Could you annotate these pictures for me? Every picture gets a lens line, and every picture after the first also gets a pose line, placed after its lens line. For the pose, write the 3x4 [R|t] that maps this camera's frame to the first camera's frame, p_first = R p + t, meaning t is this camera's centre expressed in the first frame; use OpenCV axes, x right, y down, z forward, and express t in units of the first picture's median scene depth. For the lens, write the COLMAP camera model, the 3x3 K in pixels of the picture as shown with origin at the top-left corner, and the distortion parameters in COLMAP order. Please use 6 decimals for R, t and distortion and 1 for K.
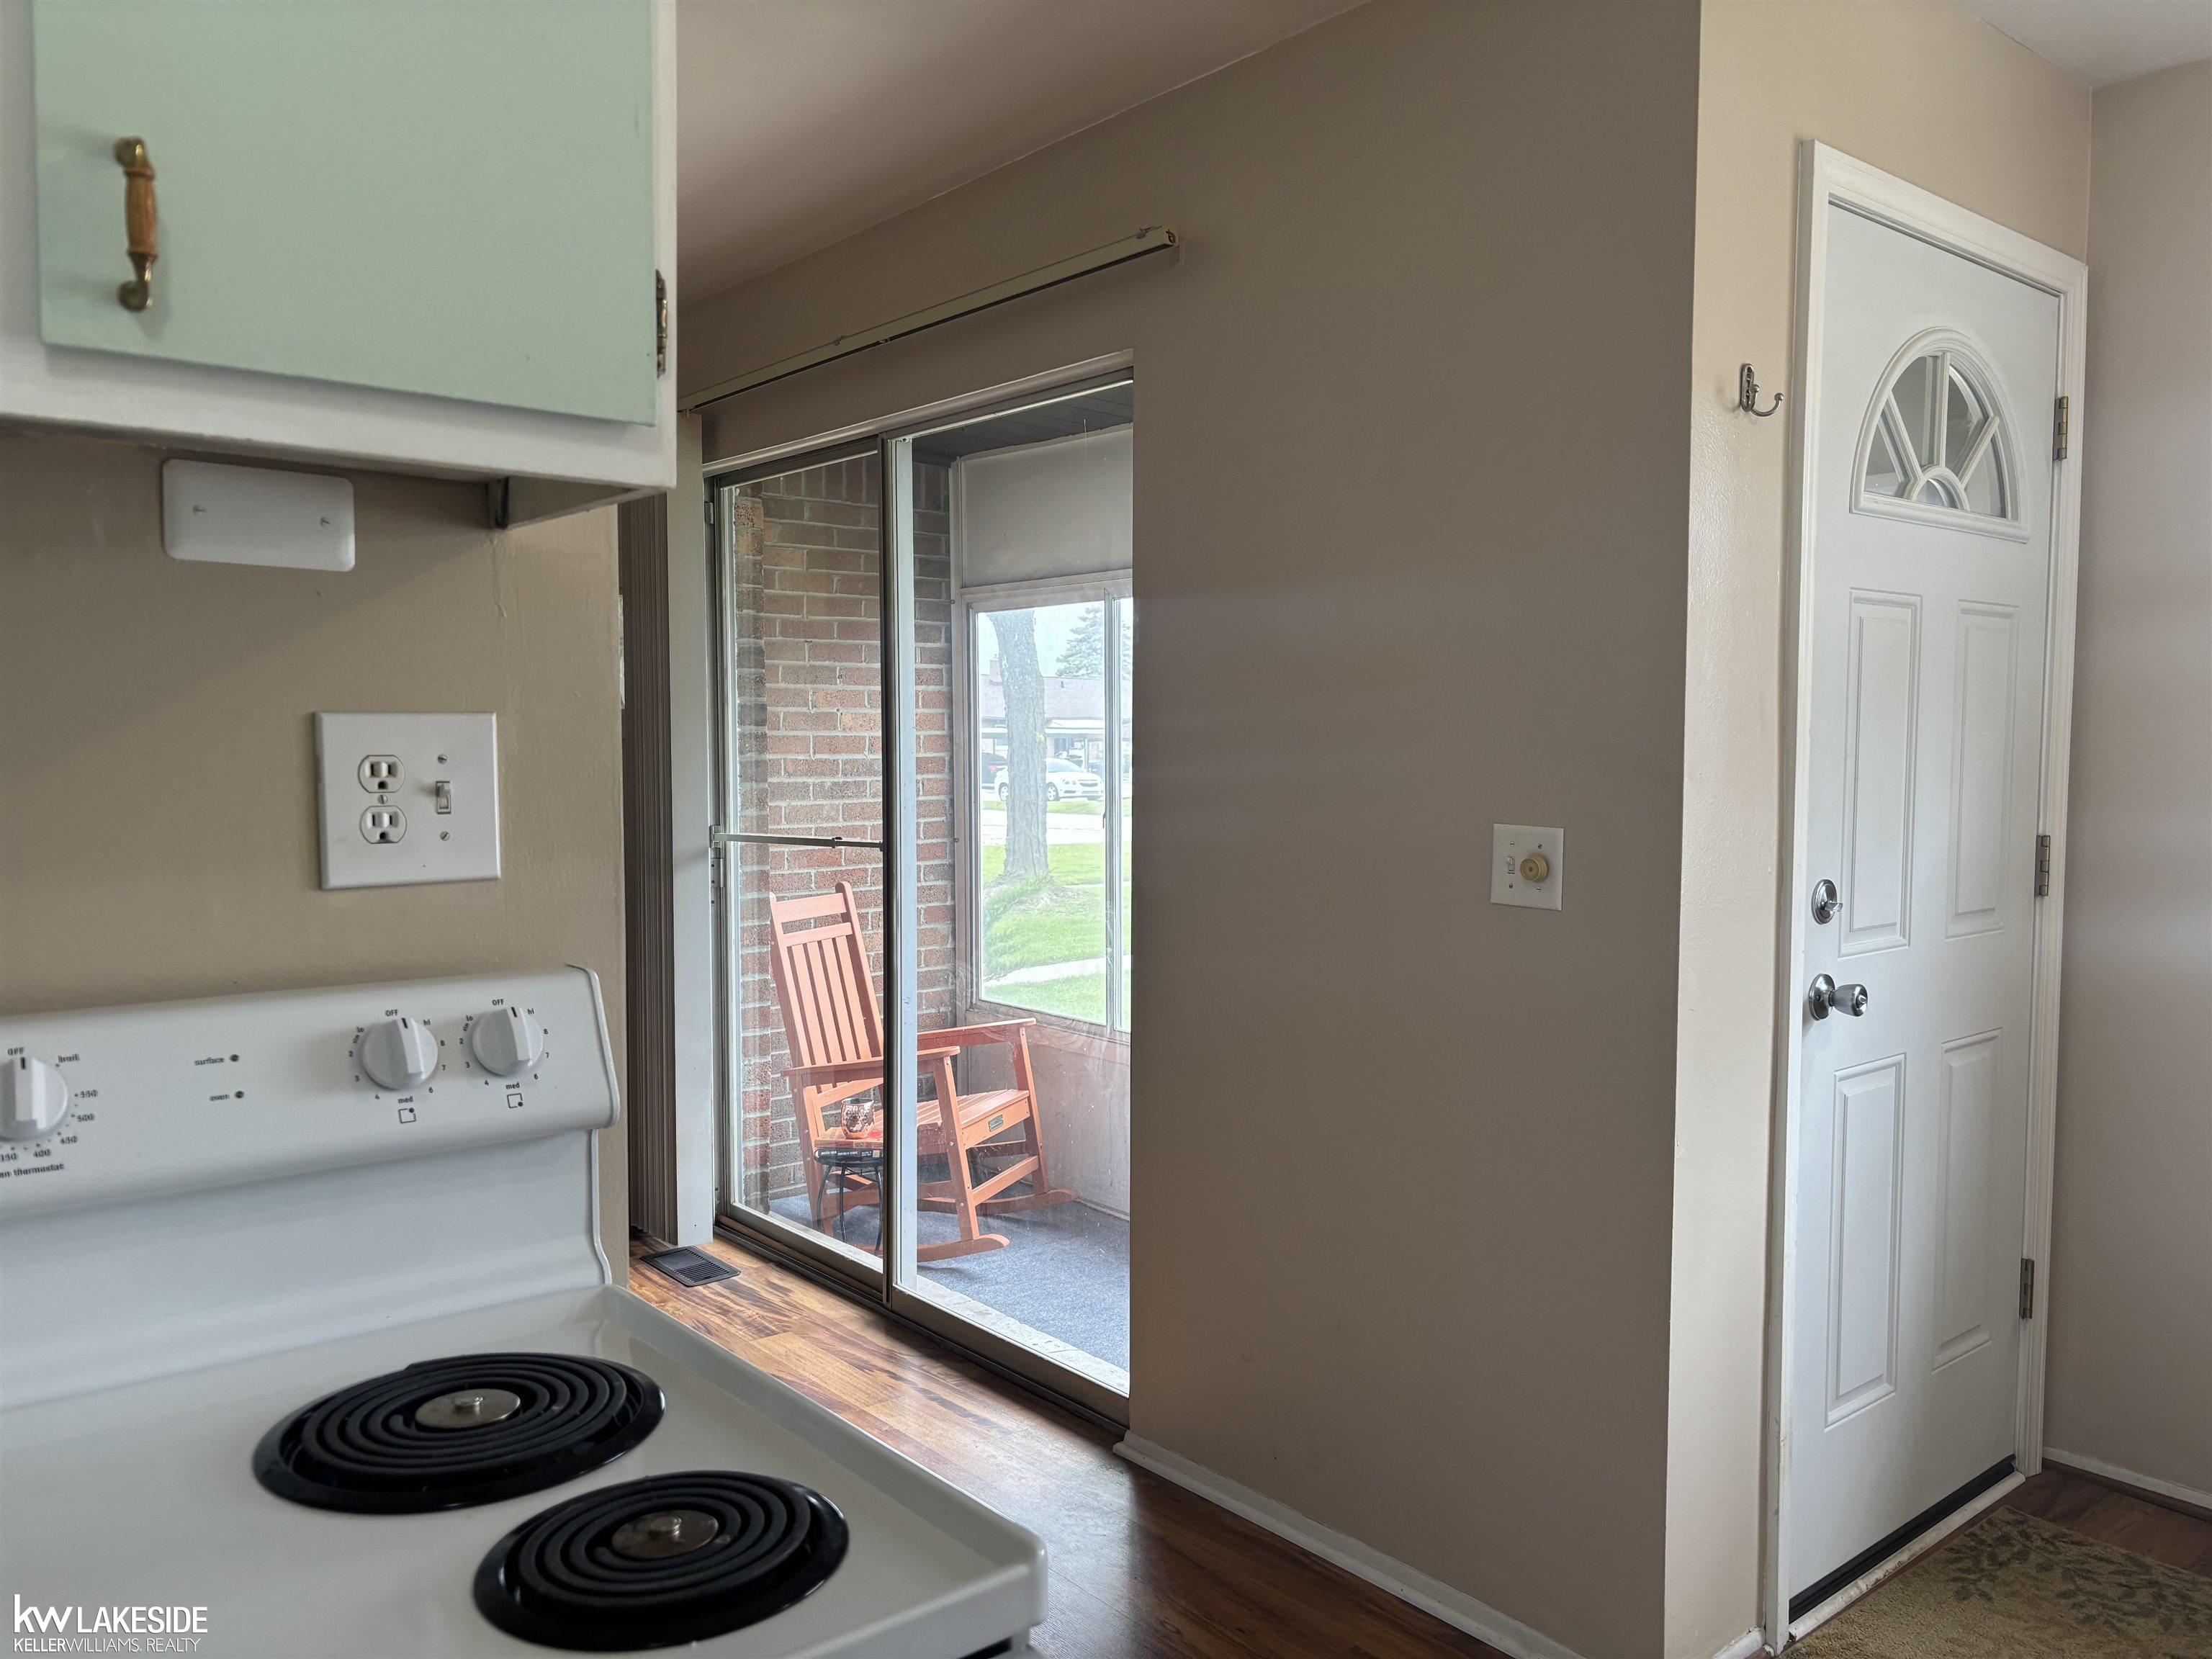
lens RADIAL K [[1681.8, 0, 1106.0], [0, 1681.8, 829.5], [0, 0, 1]] dist [0.056583, -0.073666]
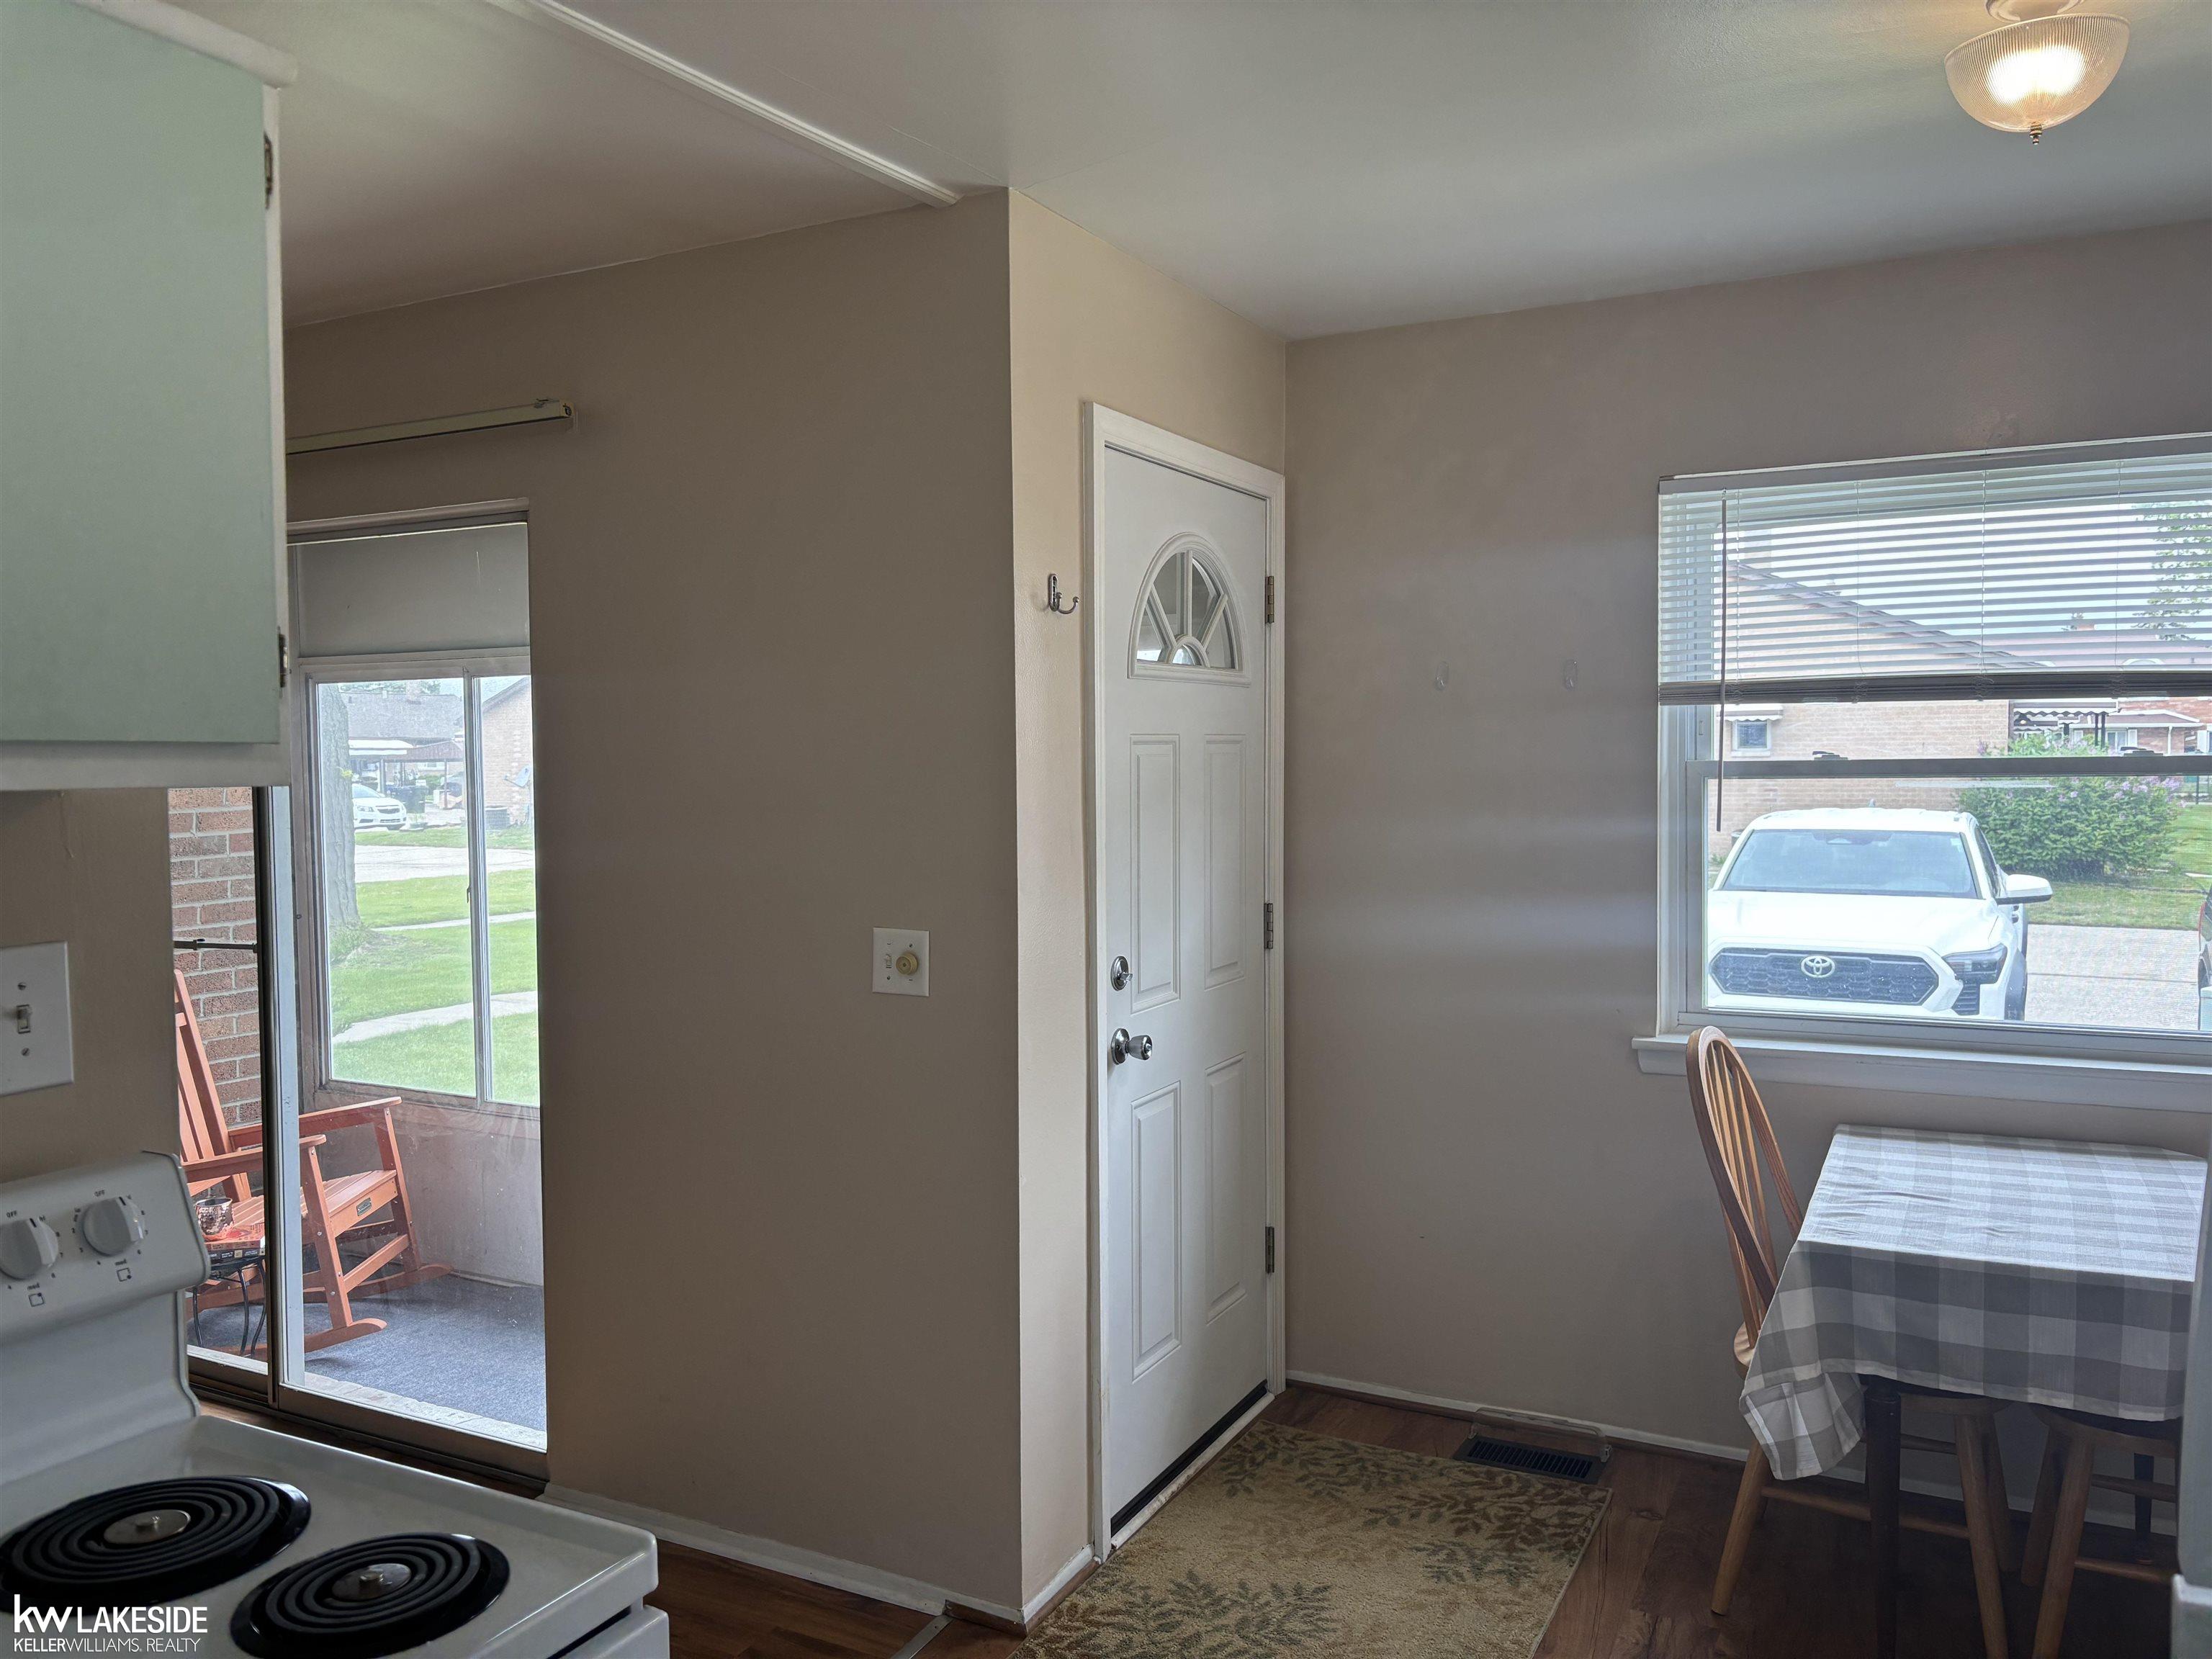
lens RADIAL K [[1683.2, 0, 1102.9], [0, 1683.2, 818.0], [0, 0, 1]] dist [0.042265, -0.070609]
pose [[0.923629, -0.025894, 0.382411, -0.074167], [0.031743, 0.999456, -0.008992, -0.061458], [-0.381970, 0.020444, 0.923949, -0.179090]]
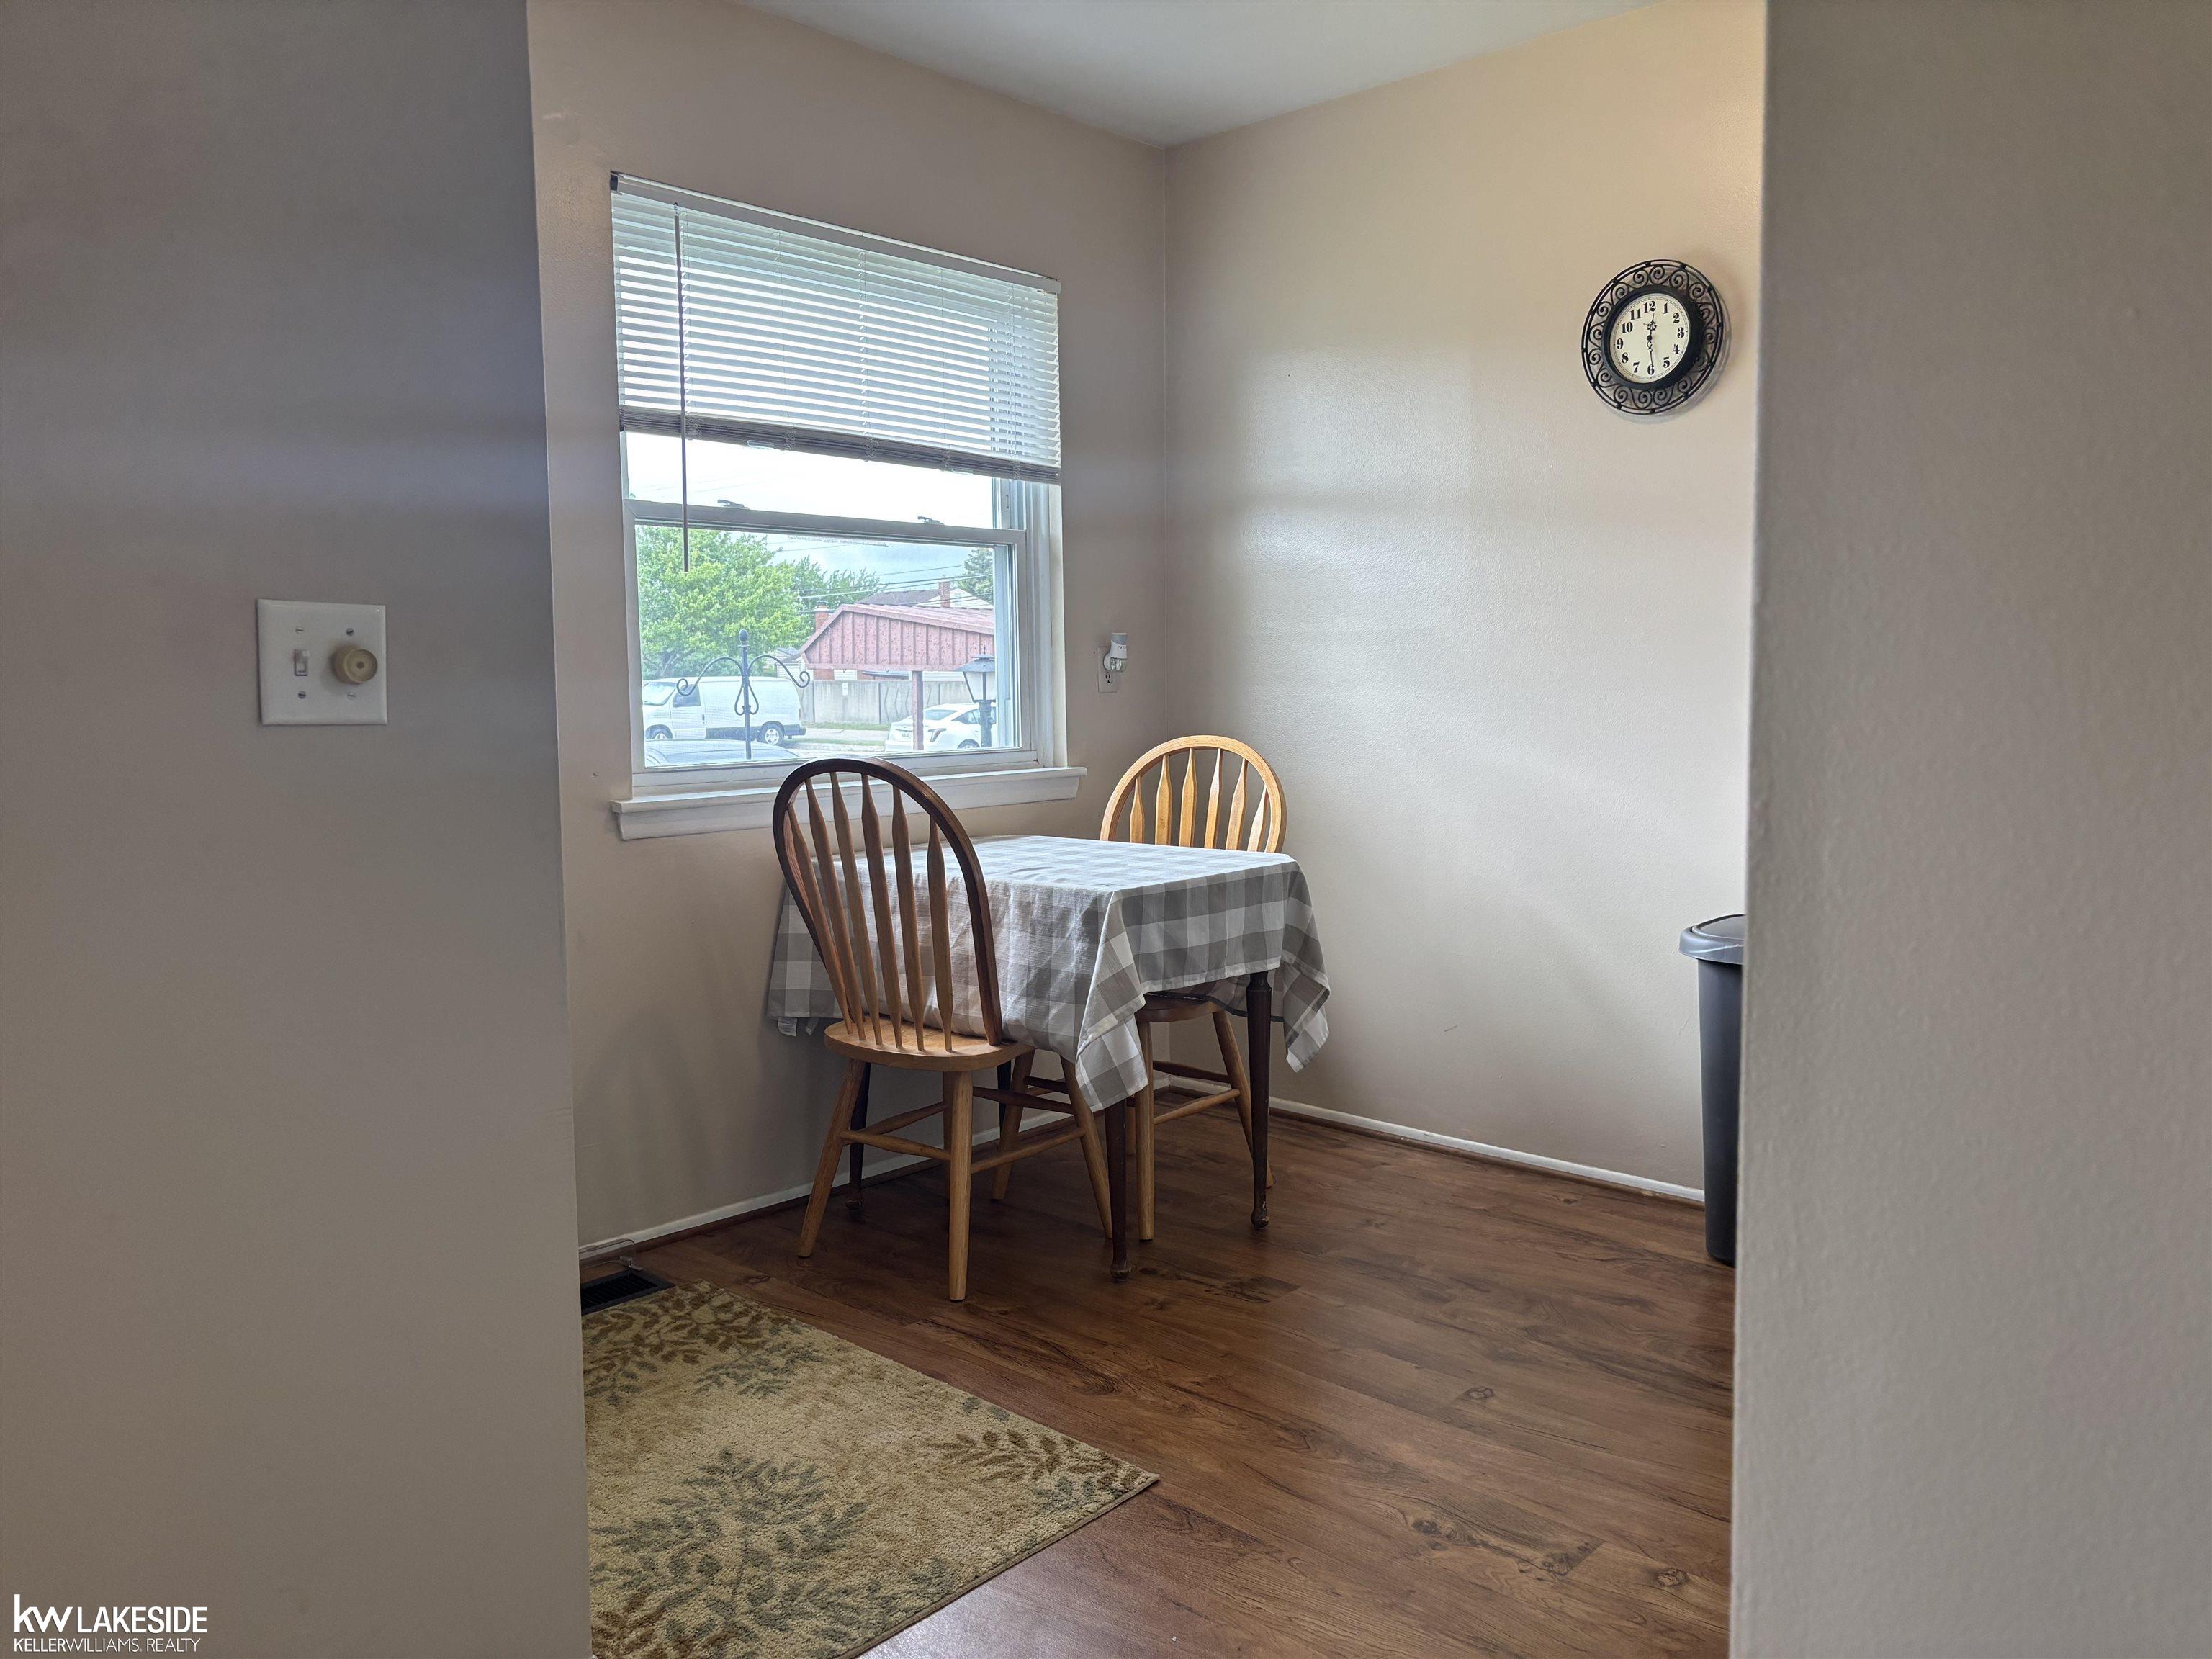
lens RADIAL K [[1683.2, 0, 1102.9], [0, 1683.2, 818.0], [0, 0, 1]] dist [0.042265, -0.070609]
pose [[-0.127266, -0.083296, 0.988365, -0.418853], [0.065319, 0.993601, 0.092148, 0.037248], [-0.989716, 0.076286, -0.121011, 0.711618]]
